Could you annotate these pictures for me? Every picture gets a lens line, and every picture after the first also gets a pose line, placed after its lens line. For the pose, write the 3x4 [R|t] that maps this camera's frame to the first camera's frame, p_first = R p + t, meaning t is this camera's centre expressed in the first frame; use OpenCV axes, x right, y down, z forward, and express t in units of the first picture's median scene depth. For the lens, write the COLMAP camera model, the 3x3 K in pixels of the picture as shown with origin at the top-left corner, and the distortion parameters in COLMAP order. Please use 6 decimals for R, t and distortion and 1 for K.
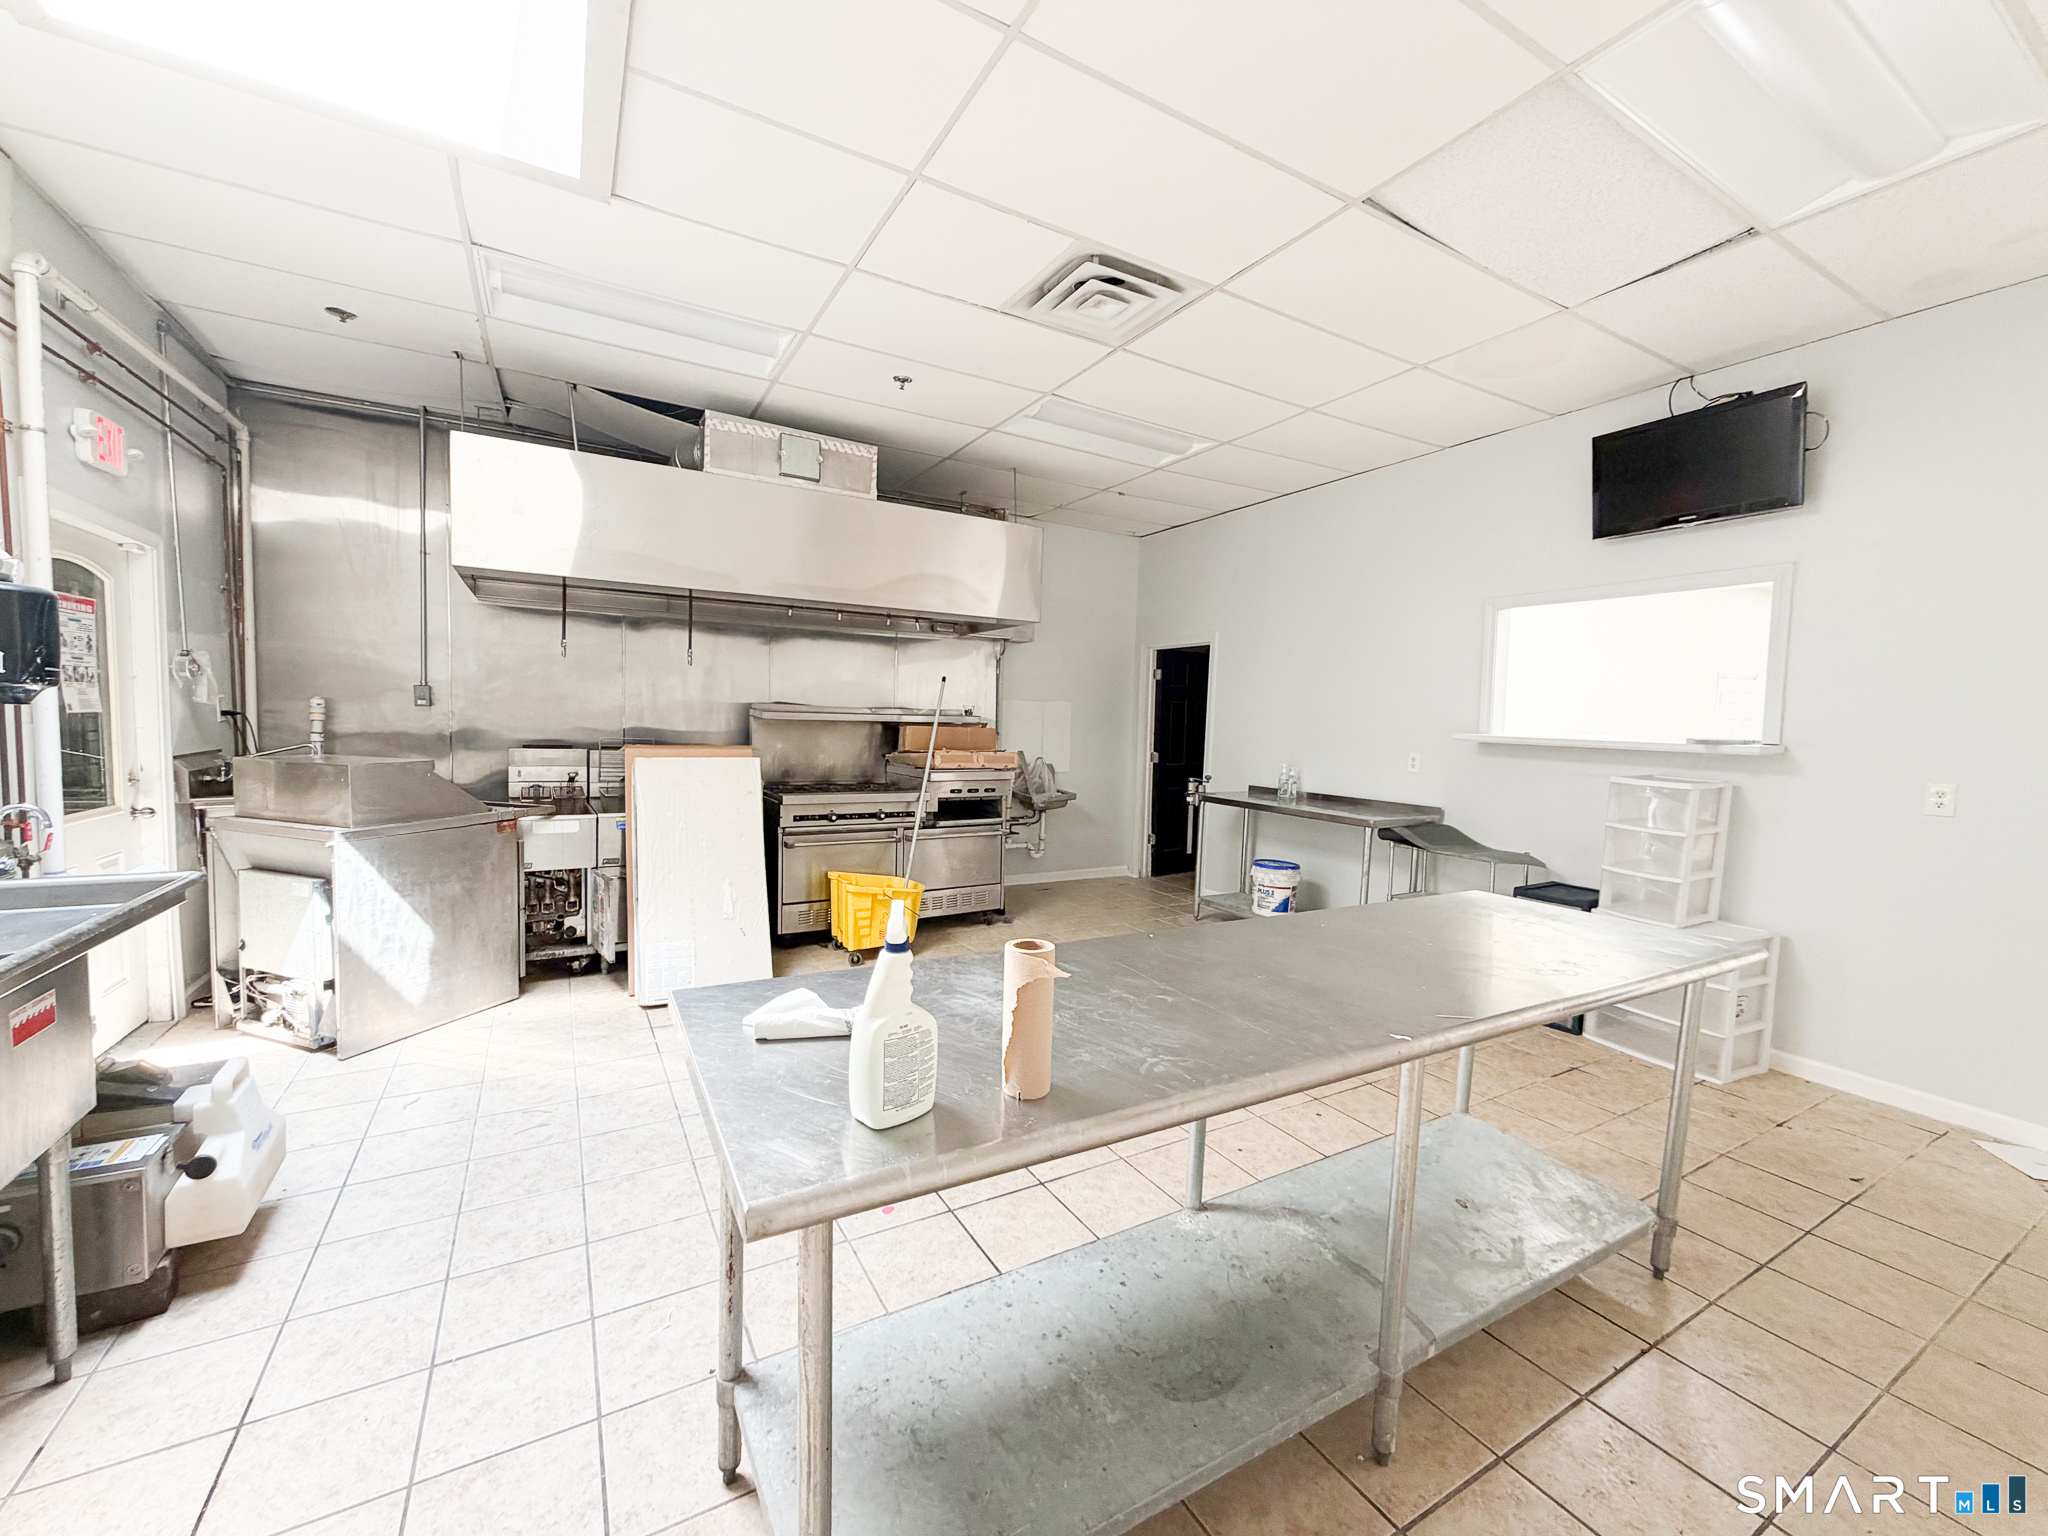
lens RADIAL K [[816.2, 0, 1018.0], [0, 816.2, 770.6], [0, 0, 1]] dist [-0.000325, 0.000813]
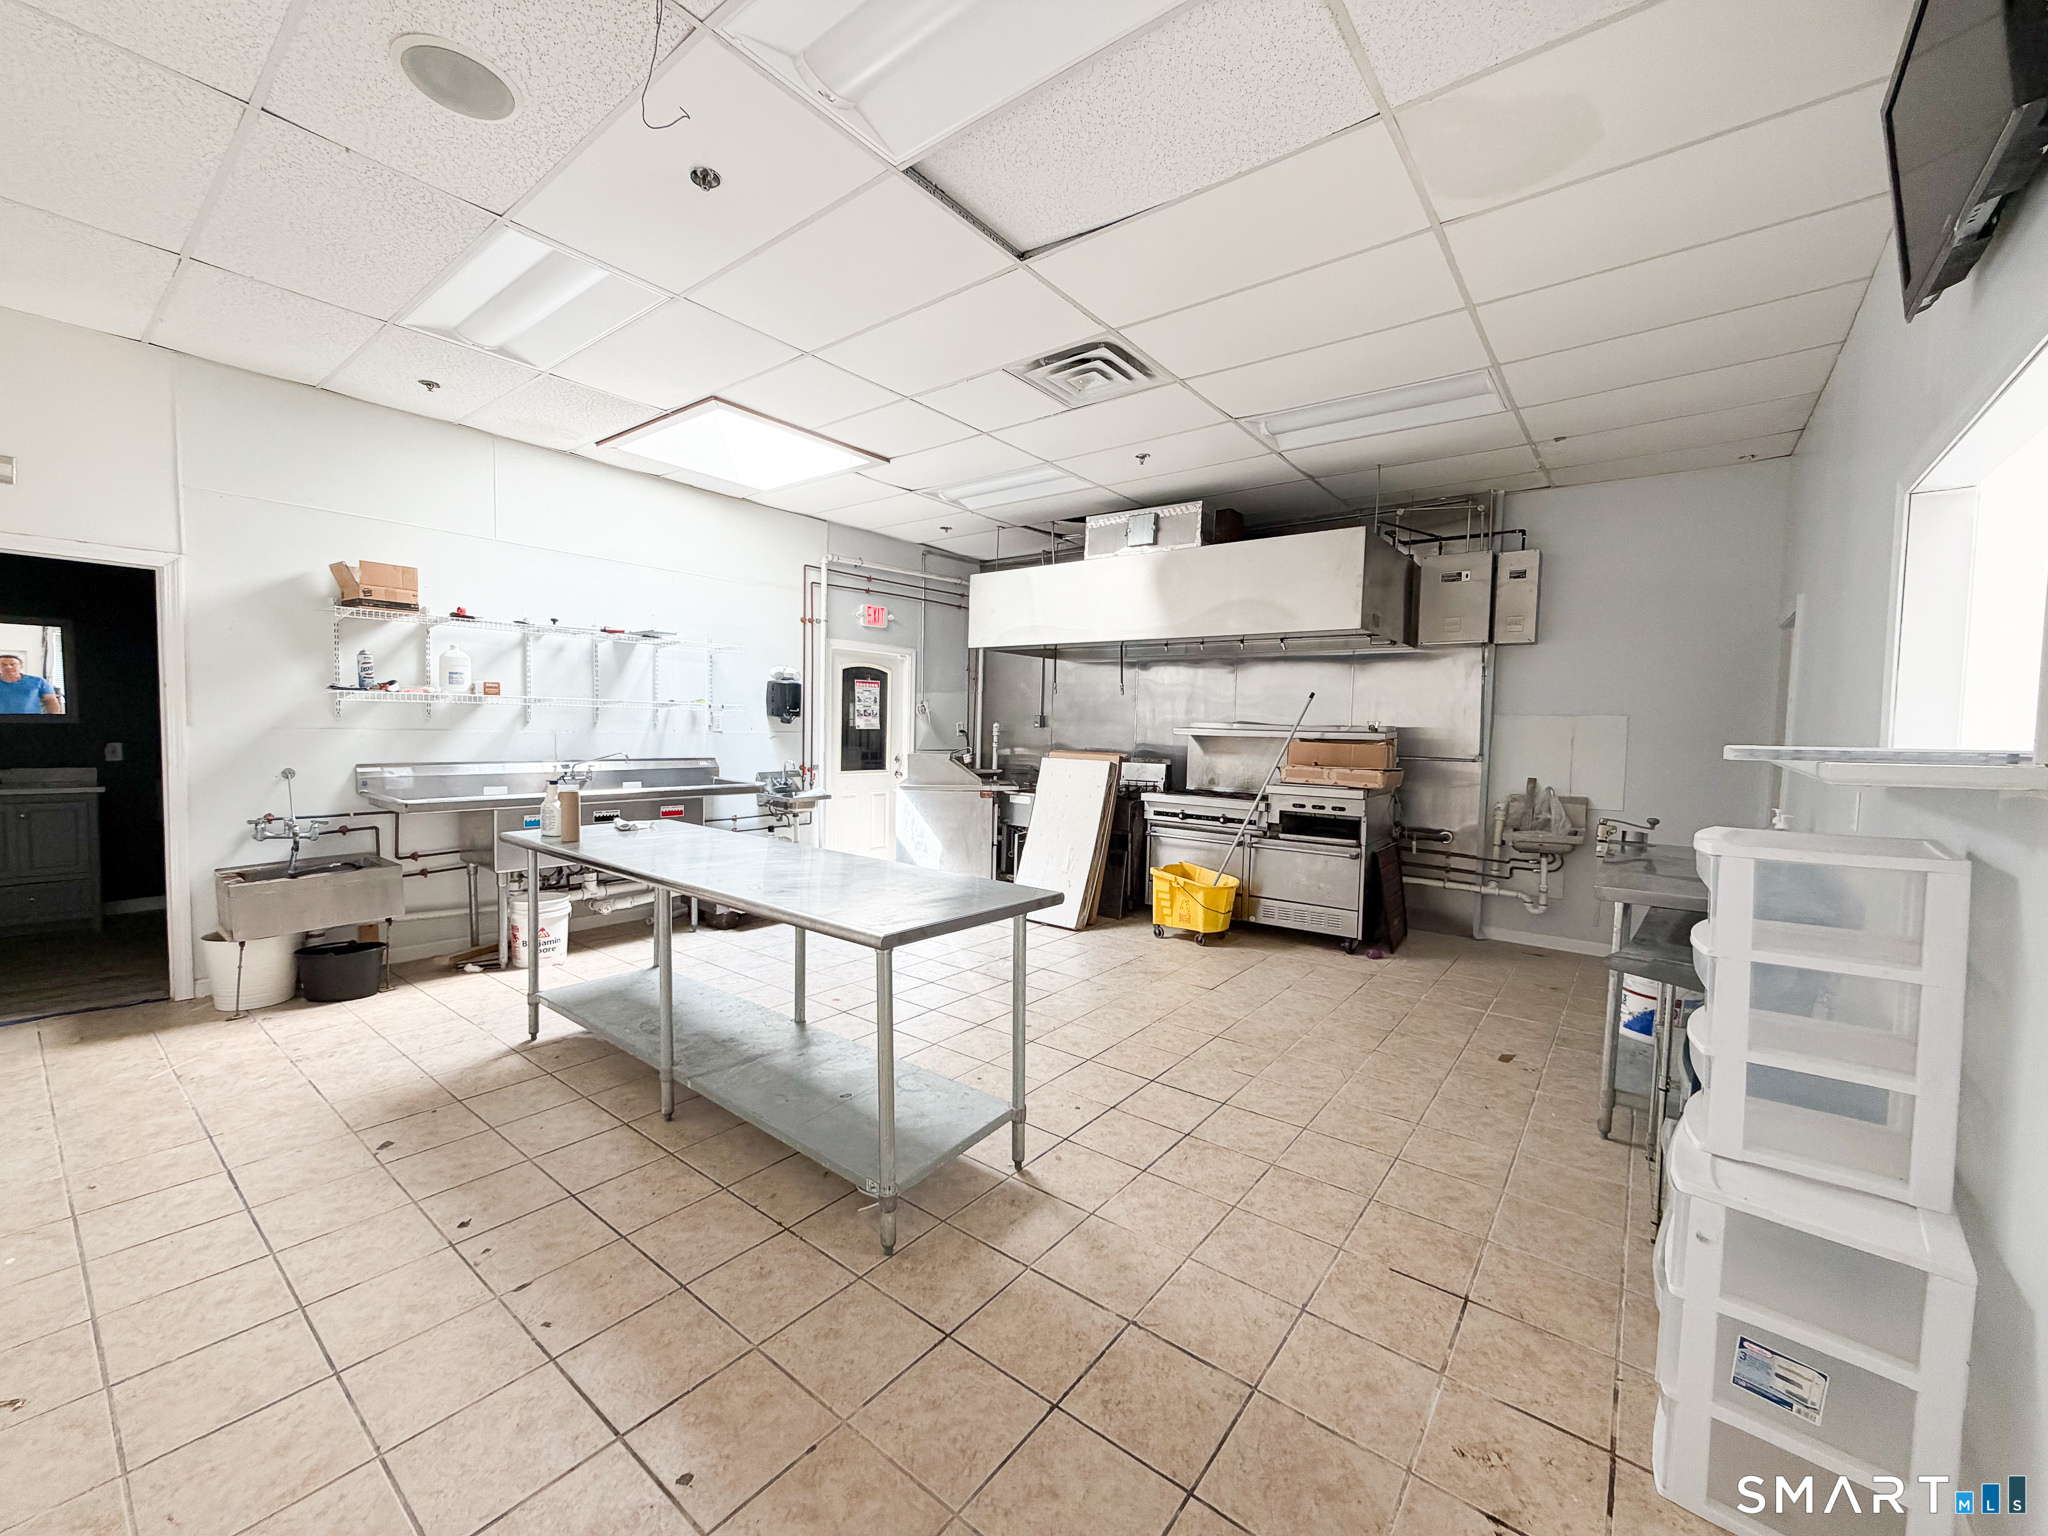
lens RADIAL K [[816.2, 0, 1018.0], [0, 816.2, 770.2], [0, 0, 1]] dist [-0.000325, 0.000813]
pose [[0.379500, 0.033146, -0.924598, 0.764529], [-0.072803, 0.997329, 0.005871, 0.001193], [0.922323, 0.065085, 0.380900, 0.312401]]
